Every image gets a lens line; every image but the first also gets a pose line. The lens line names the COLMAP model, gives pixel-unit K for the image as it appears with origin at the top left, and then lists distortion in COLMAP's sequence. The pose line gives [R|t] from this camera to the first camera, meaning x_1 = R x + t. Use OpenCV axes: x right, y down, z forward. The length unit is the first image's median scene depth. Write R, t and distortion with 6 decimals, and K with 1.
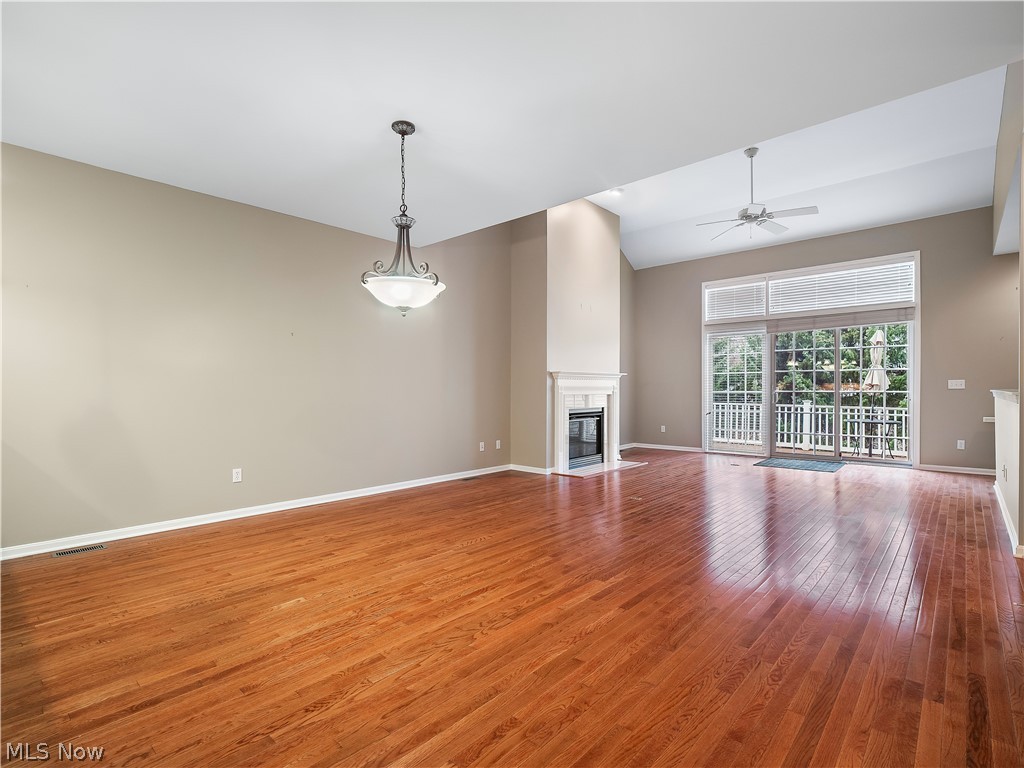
lens RADIAL K [[499.9, 0, 512.9], [0, 499.9, 389.4], [0, 0, 1]] dist [0.003246, -0.004345]
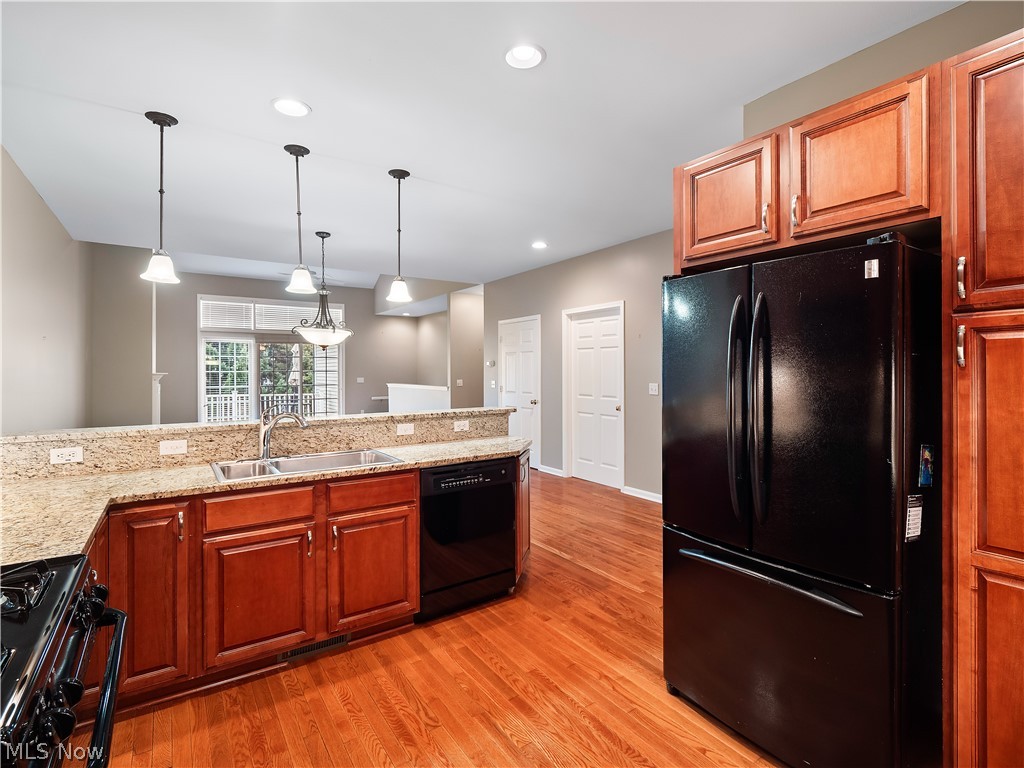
lens RADIAL K [[499.9, 0, 508.0], [0, 499.9, 374.9], [0, 0, 1]] dist [0.003246, -0.004345]
pose [[0.245721, -0.004170, 0.969332, -0.729316], [0.003813, 0.999987, 0.003335, -0.032137], [-0.969333, 0.002877, 0.245734, 0.013242]]
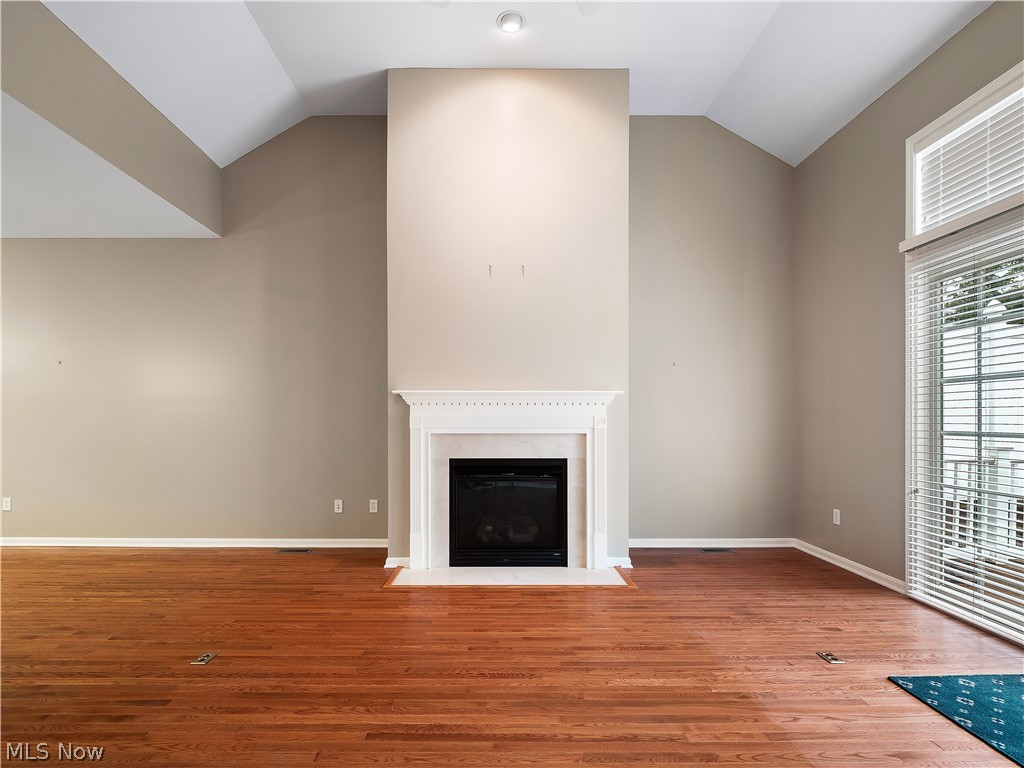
lens RADIAL K [[530.4, 0, 485.3], [0, 530.4, 417.8], [0, 0, 1]] dist [-0.004114, -0.000319]
pose [[0.668030, 0.001556, -0.744133, 0.583541], [-0.002847, 0.999996, -0.000464, -0.006029], [0.744129, 0.002429, 0.668031, 0.636829]]
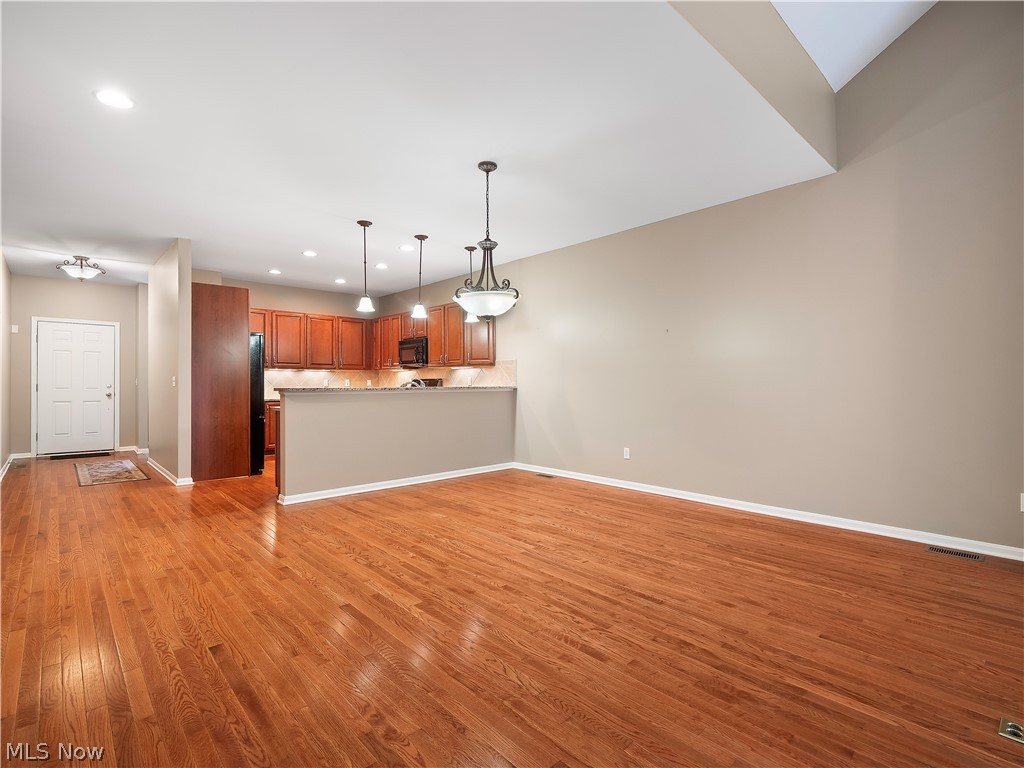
lens RADIAL K [[499.9, 0, 513.3], [0, 499.9, 380.8], [0, 0, 1]] dist [0.003246, -0.004345]
pose [[-0.092991, -0.002186, -0.995665, 0.435632], [0.002320, 0.999994, -0.002412, -0.002740], [0.995664, -0.002534, -0.092985, 0.525579]]
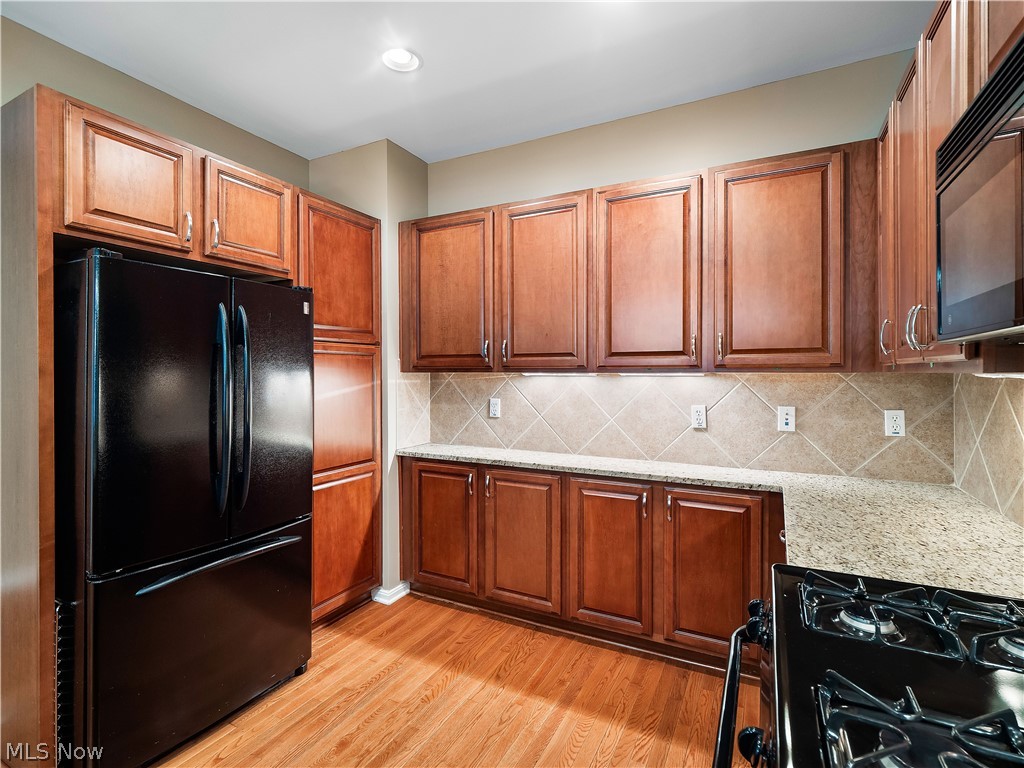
lens RADIAL K [[499.9, 0, 512.1], [0, 499.9, 373.1], [0, 0, 1]] dist [0.003246, -0.004345]
pose [[-0.968844, 0.001872, -0.247663, -0.548363], [0.001292, 0.999996, 0.002503, -0.034363], [0.247667, 0.002105, -0.968843, 0.261738]]
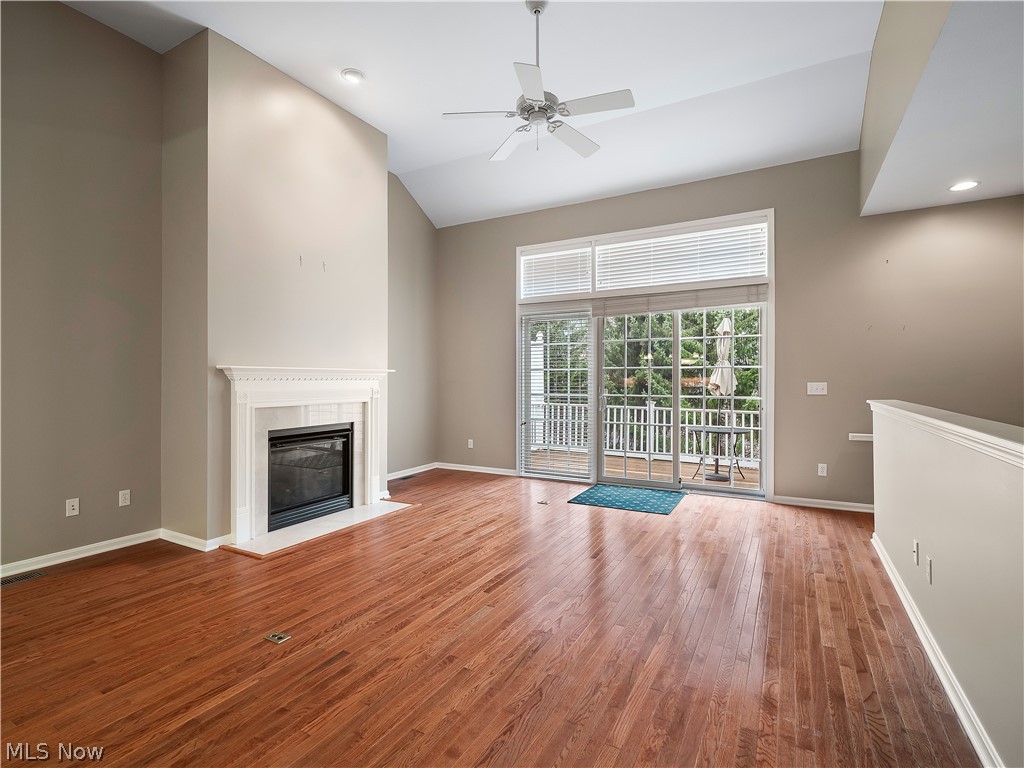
lens RADIAL K [[499.9, 0, 516.2], [0, 499.9, 378.4], [0, 0, 1]] dist [0.003246, -0.004345]
pose [[0.973478, 0.001538, 0.228775, 0.263665], [-0.000667, 0.999992, -0.003881, -0.020429], [-0.228779, 0.003625, 0.973472, 0.354022]]
